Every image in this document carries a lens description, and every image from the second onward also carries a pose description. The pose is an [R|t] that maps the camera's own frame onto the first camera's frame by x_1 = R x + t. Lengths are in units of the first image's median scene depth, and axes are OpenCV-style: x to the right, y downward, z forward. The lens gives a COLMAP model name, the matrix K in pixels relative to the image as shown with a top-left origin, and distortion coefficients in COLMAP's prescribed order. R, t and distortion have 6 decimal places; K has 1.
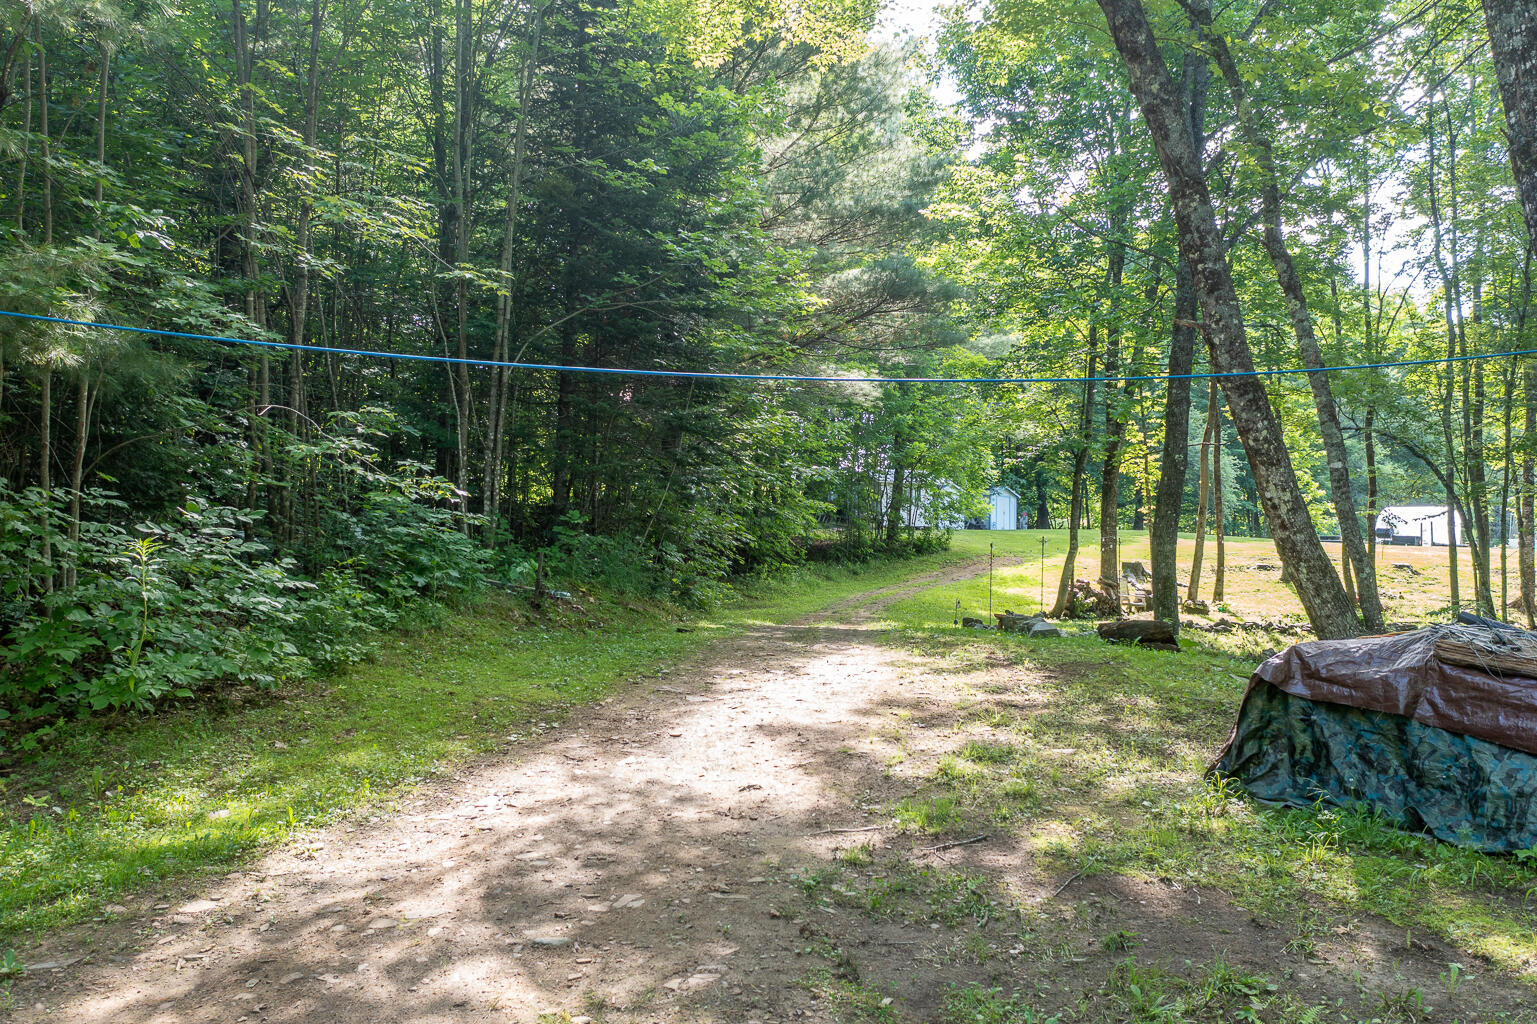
lens RADIAL K [[1223.8, 0, 765.2], [0, 1223.8, 511.3], [0, 0, 1]] dist [-0.013710, 0.004395]
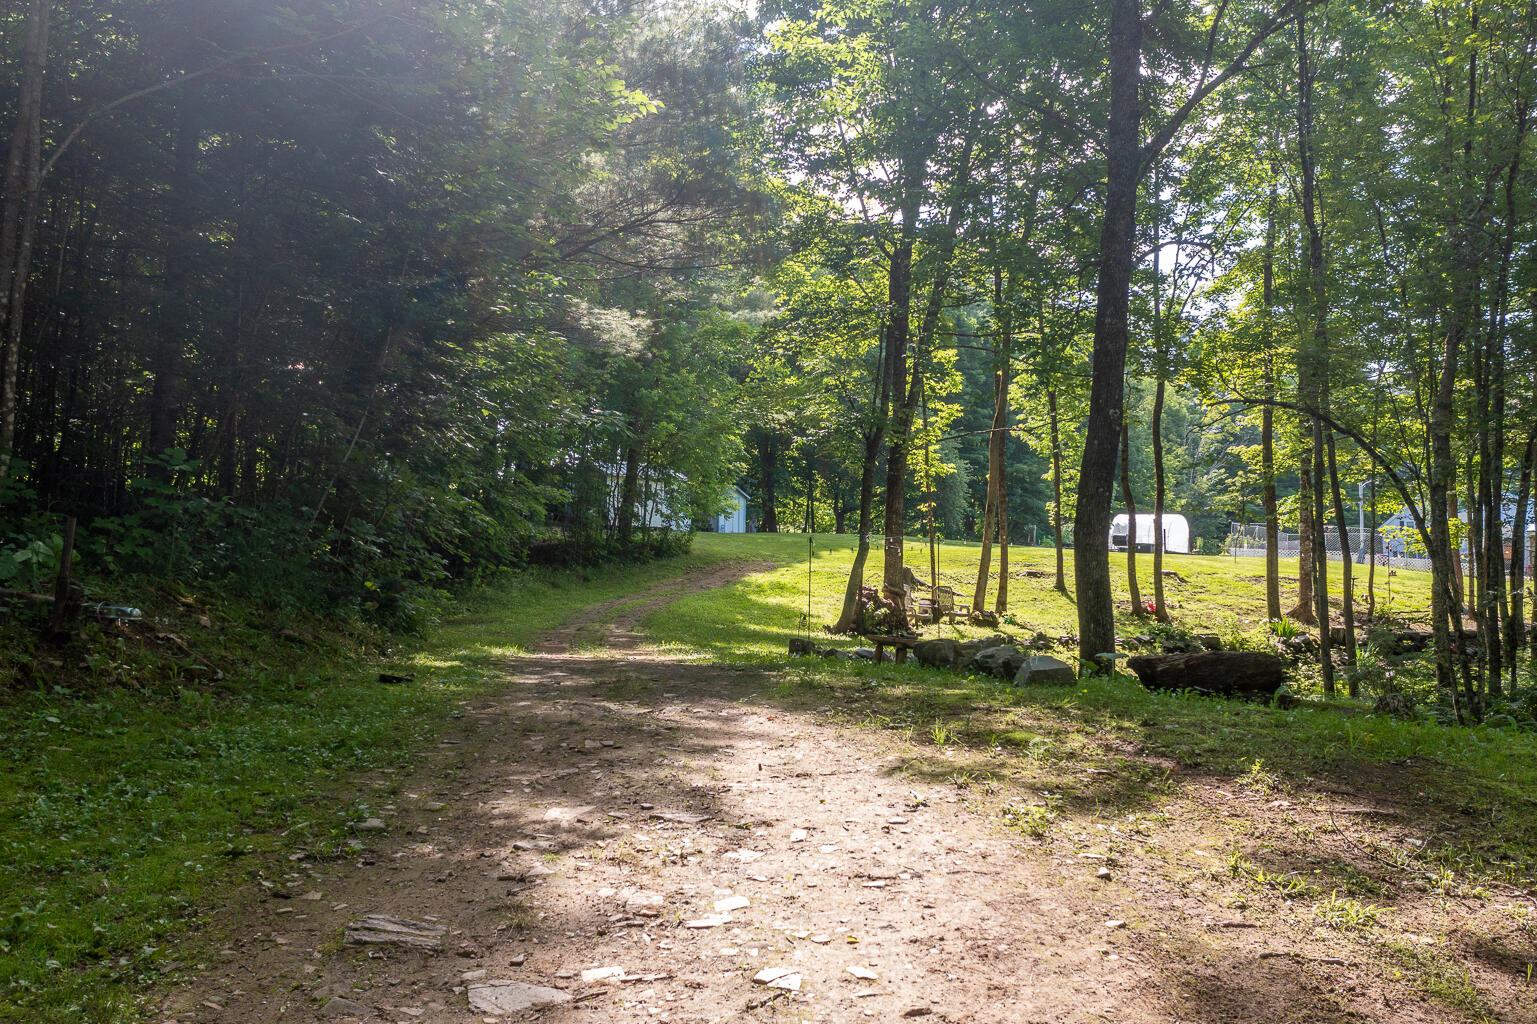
lens RADIAL K [[1223.8, 0, 765.2], [0, 1223.8, 511.3], [0, 0, 1]] dist [-0.013710, 0.004395]
pose [[0.968371, 0.016202, 0.248987, -0.018138], [-0.014334, 0.999854, -0.009315, 0.011794], [-0.249101, 0.005451, 0.968462, 0.188081]]
